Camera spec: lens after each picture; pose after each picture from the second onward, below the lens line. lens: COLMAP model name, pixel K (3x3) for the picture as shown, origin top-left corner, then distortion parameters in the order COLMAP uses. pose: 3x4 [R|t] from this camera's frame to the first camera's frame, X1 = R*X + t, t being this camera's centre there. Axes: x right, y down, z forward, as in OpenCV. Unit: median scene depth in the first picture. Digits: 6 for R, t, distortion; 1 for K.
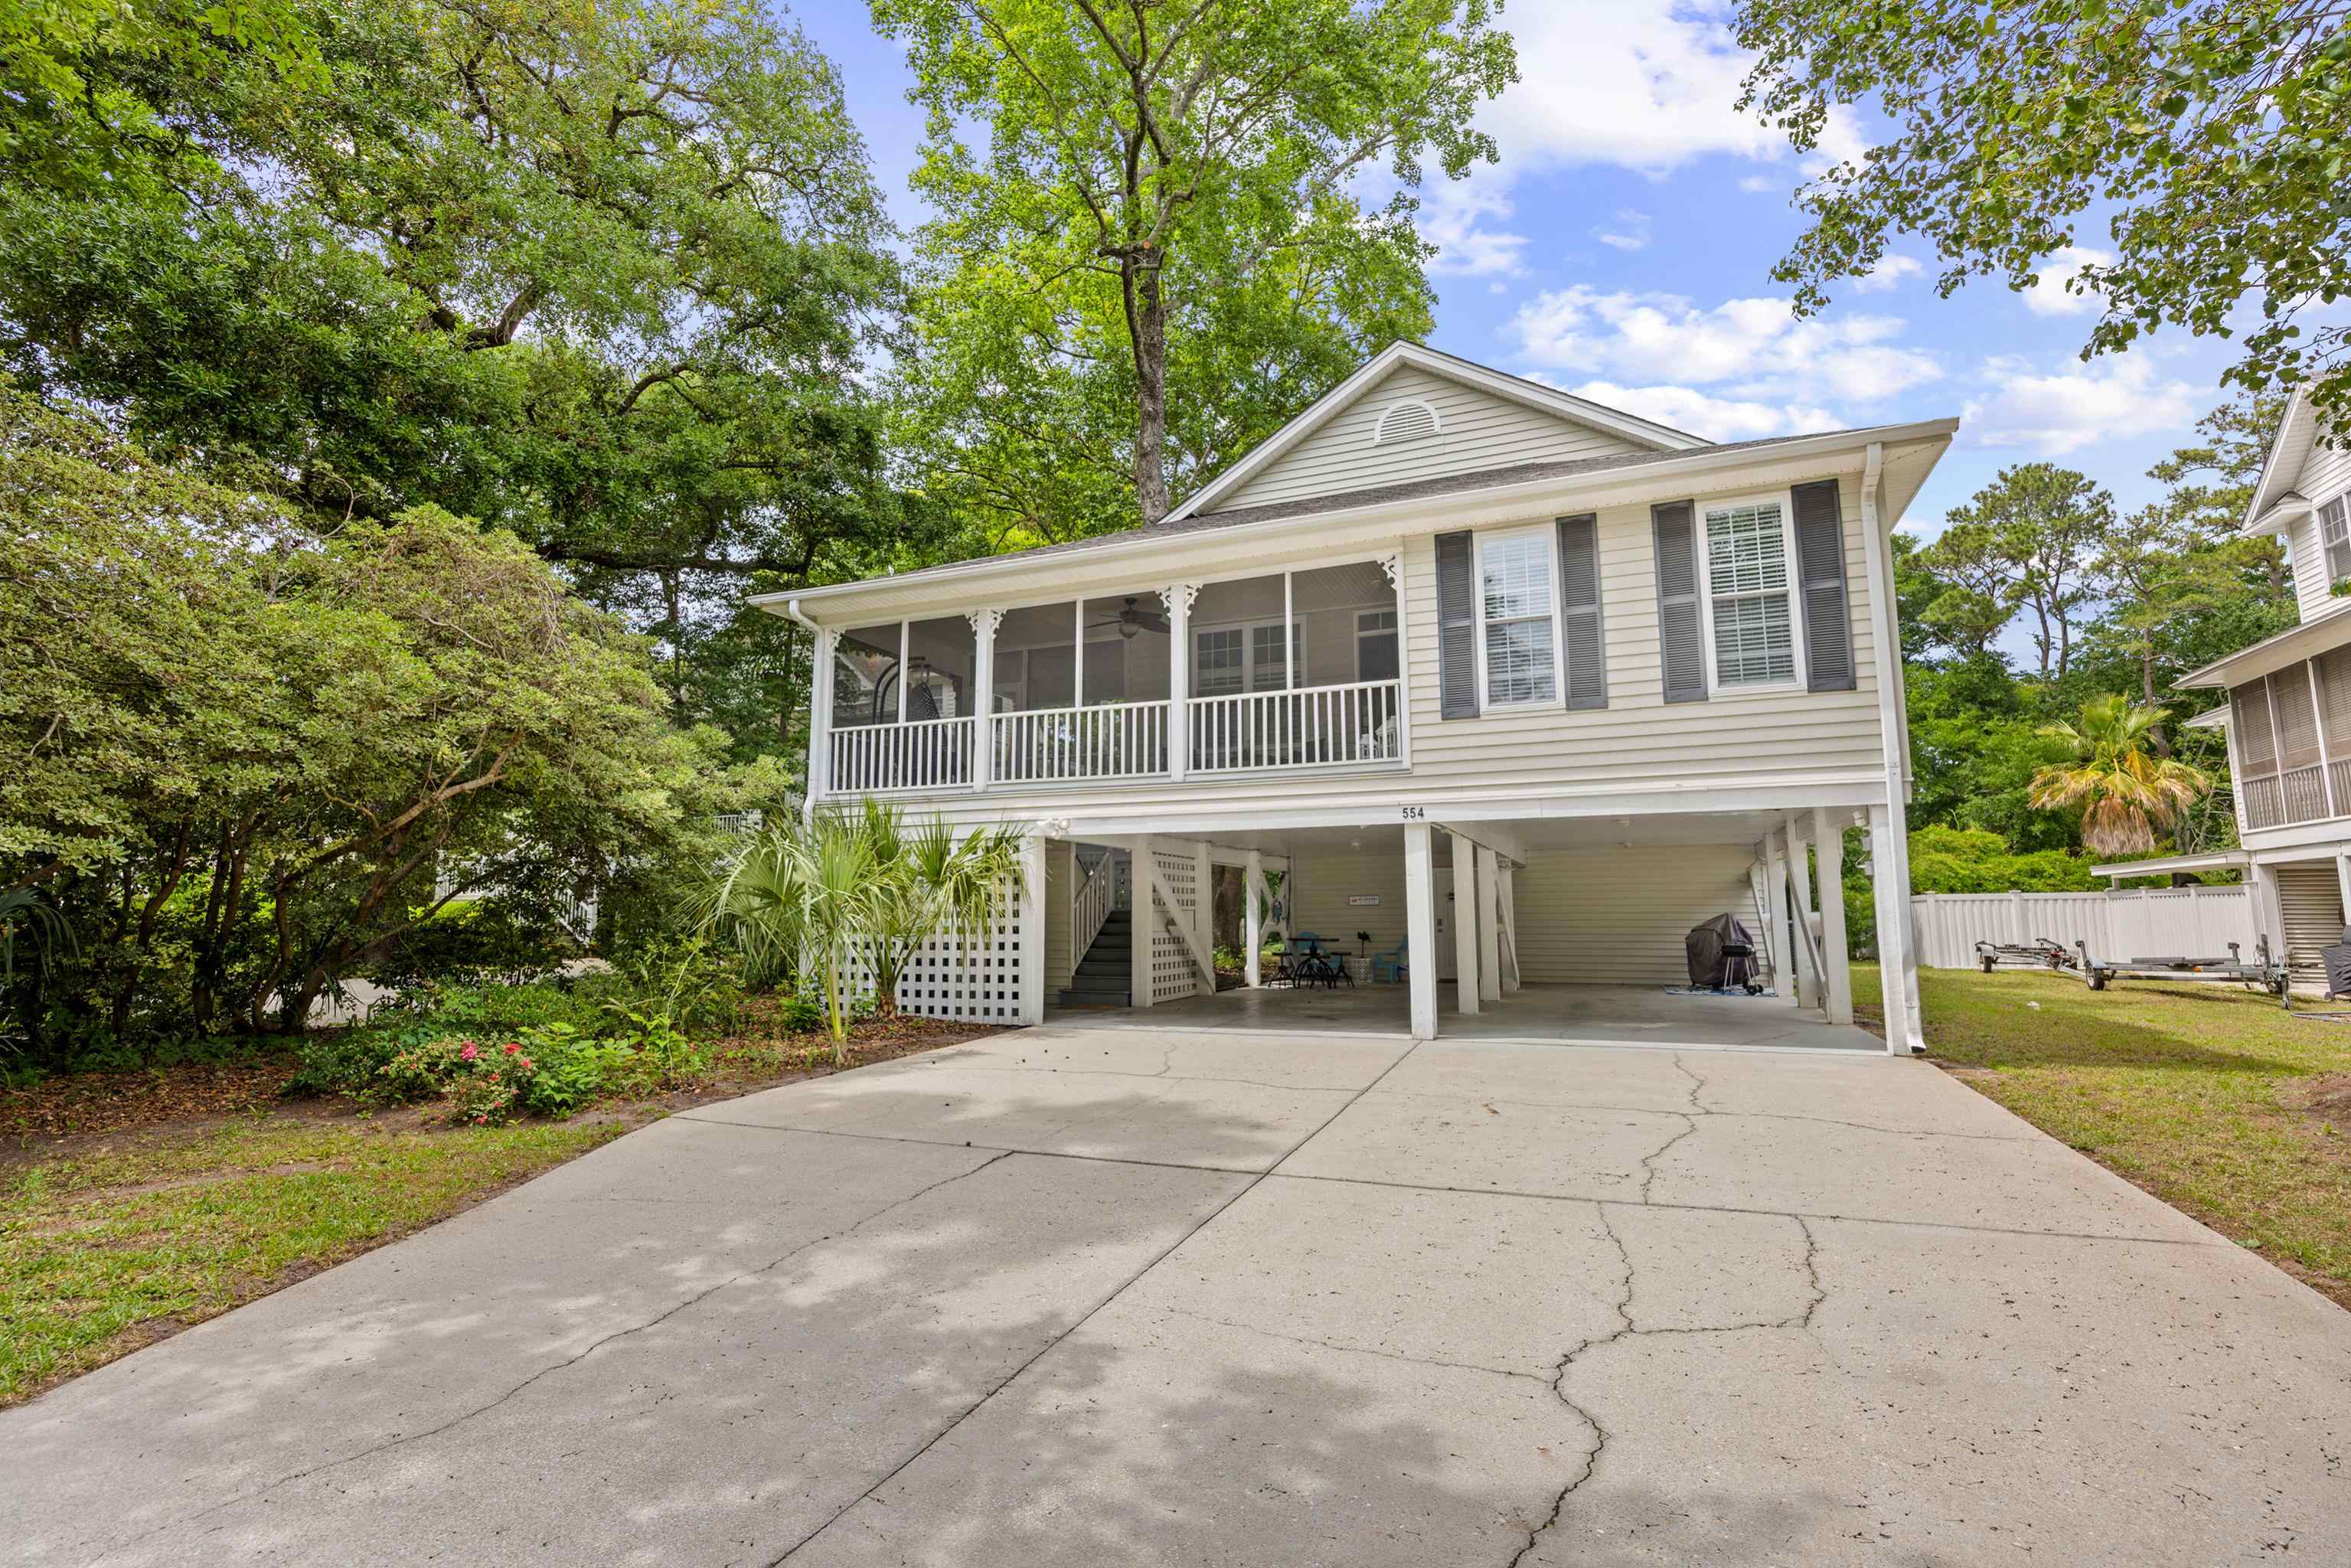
lens RADIAL K [[1082.2, 0, 1180.6], [0, 1082.2, 785.0], [0, 0, 1]] dist [-0.001909, -0.000051]
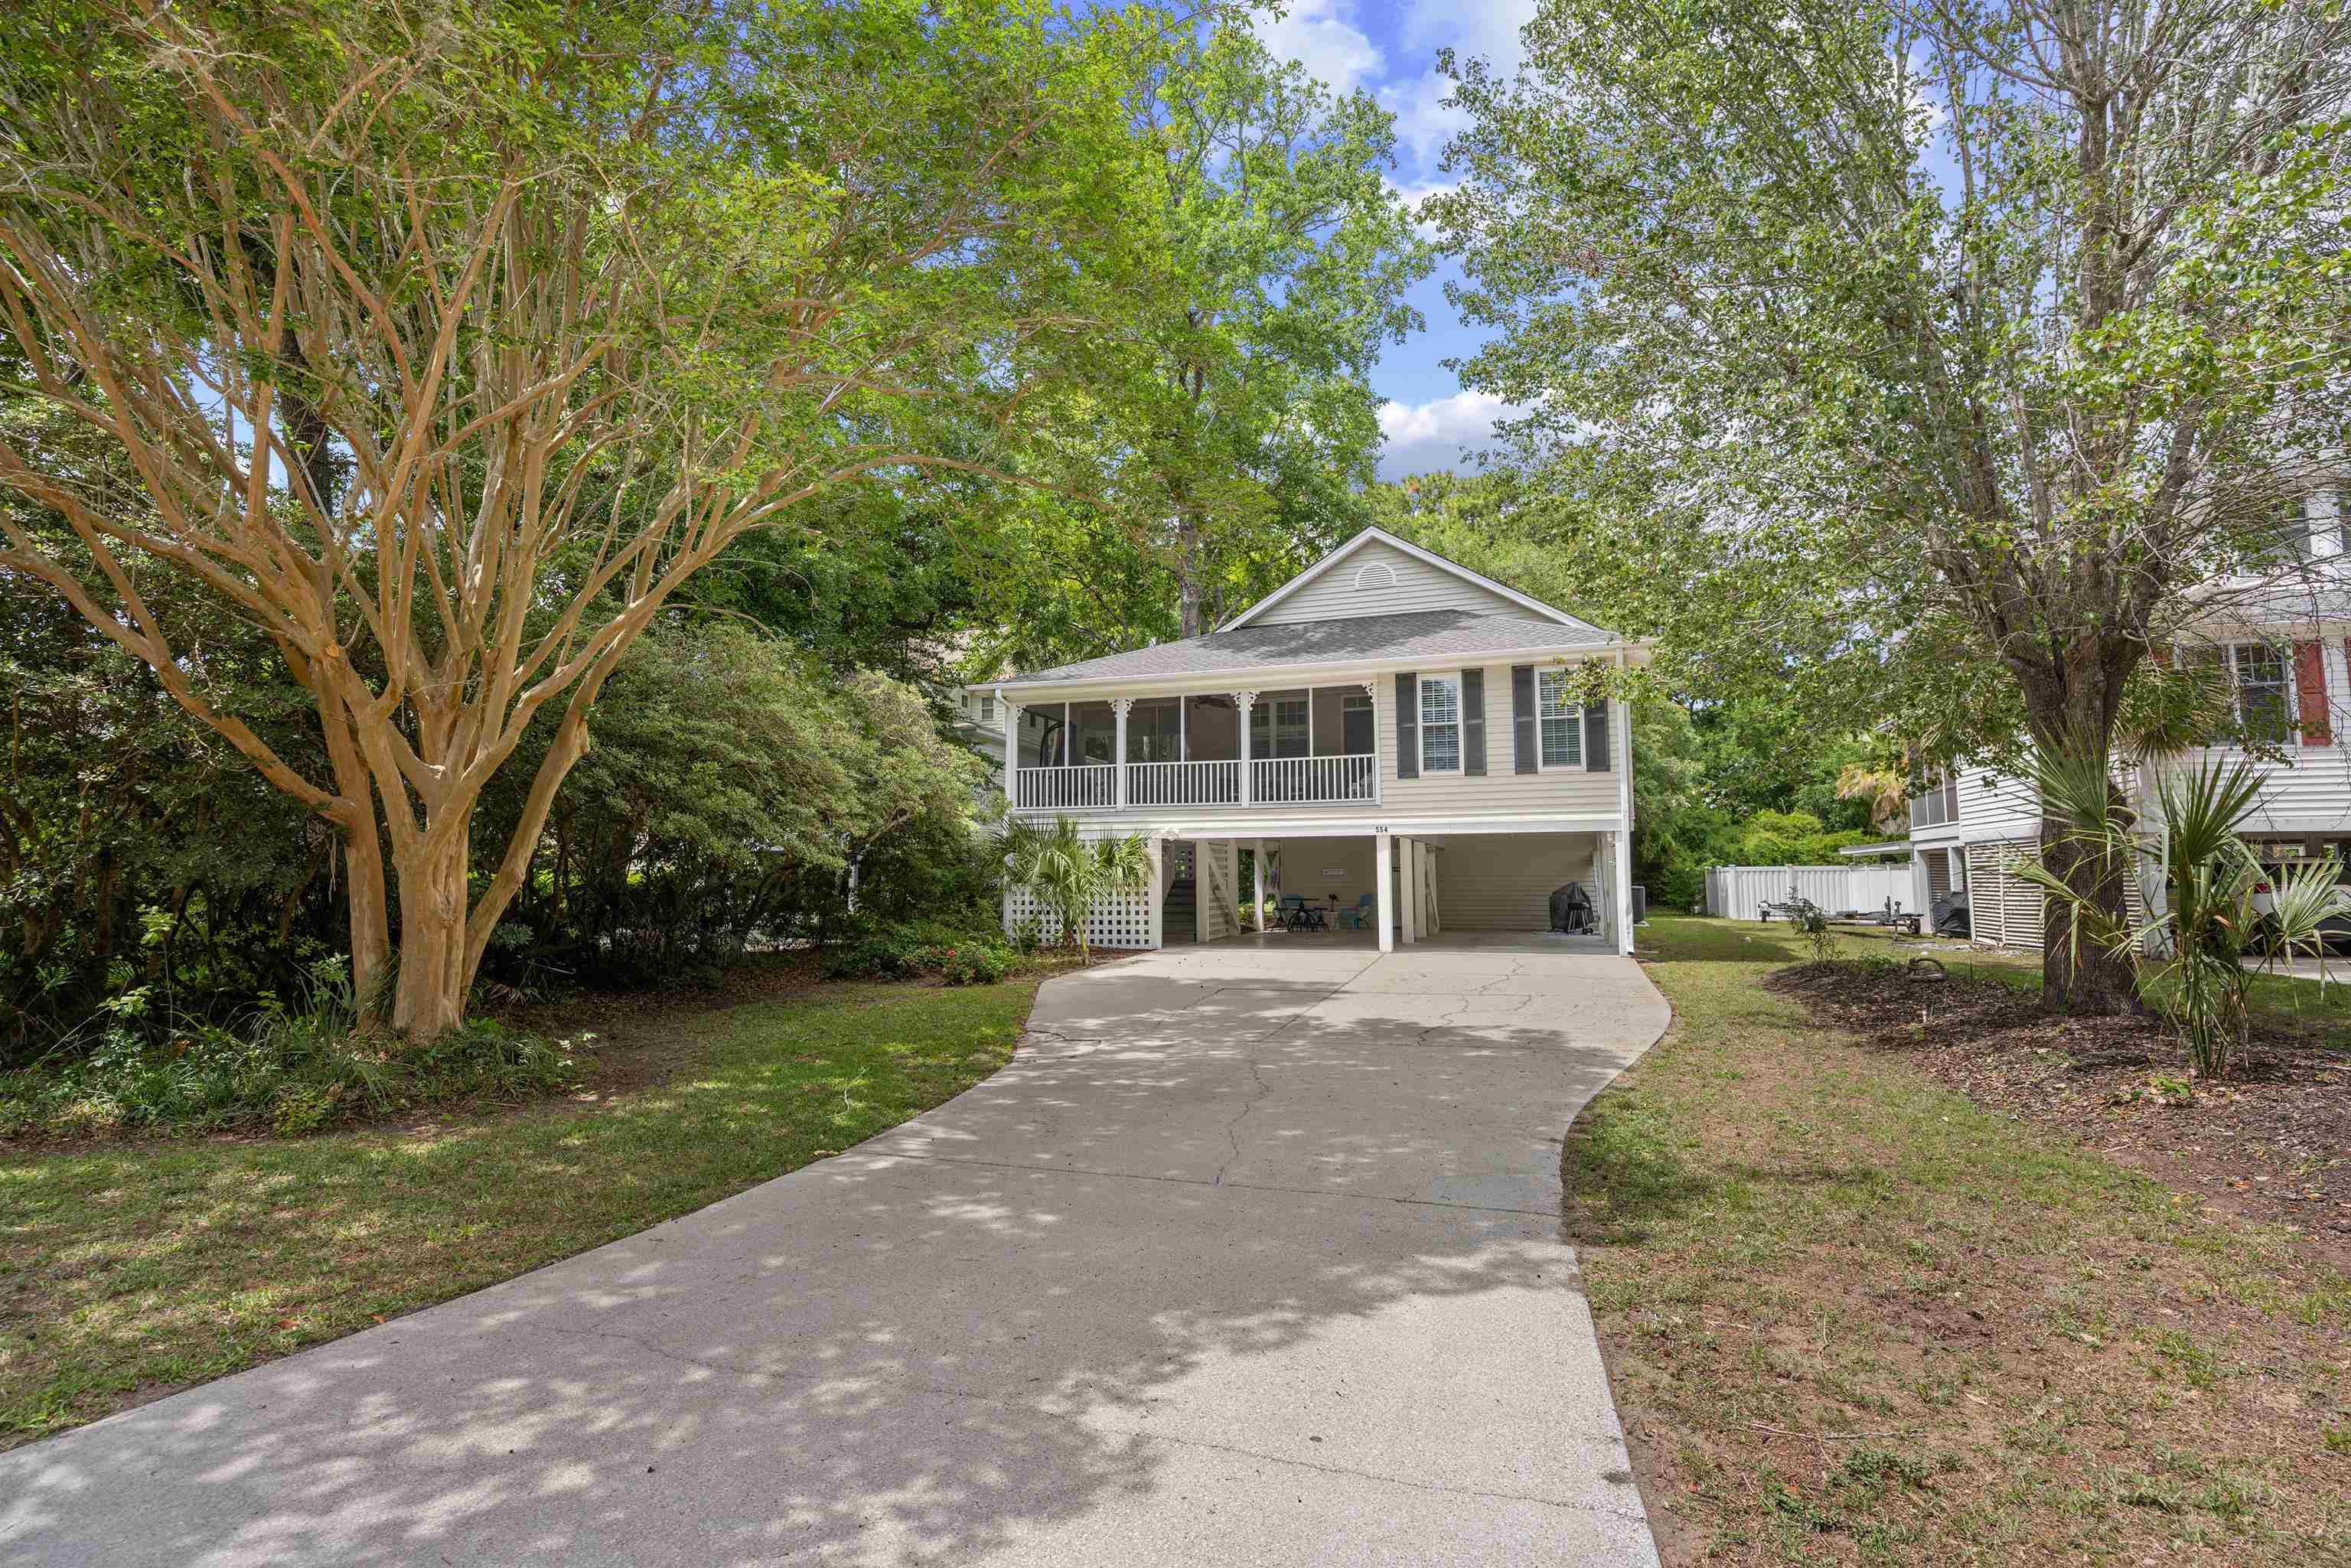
lens RADIAL K [[1082.1, 0, 1171.6], [0, 1082.1, 780.1], [0, 0, 1]] dist [-0.001909, -0.000051]
pose [[0.998486, 0.006520, 0.054627, -0.210598], [-0.008278, 0.999453, 0.032019, -0.100422], [-0.054388, -0.032423, 0.997993, -0.704174]]
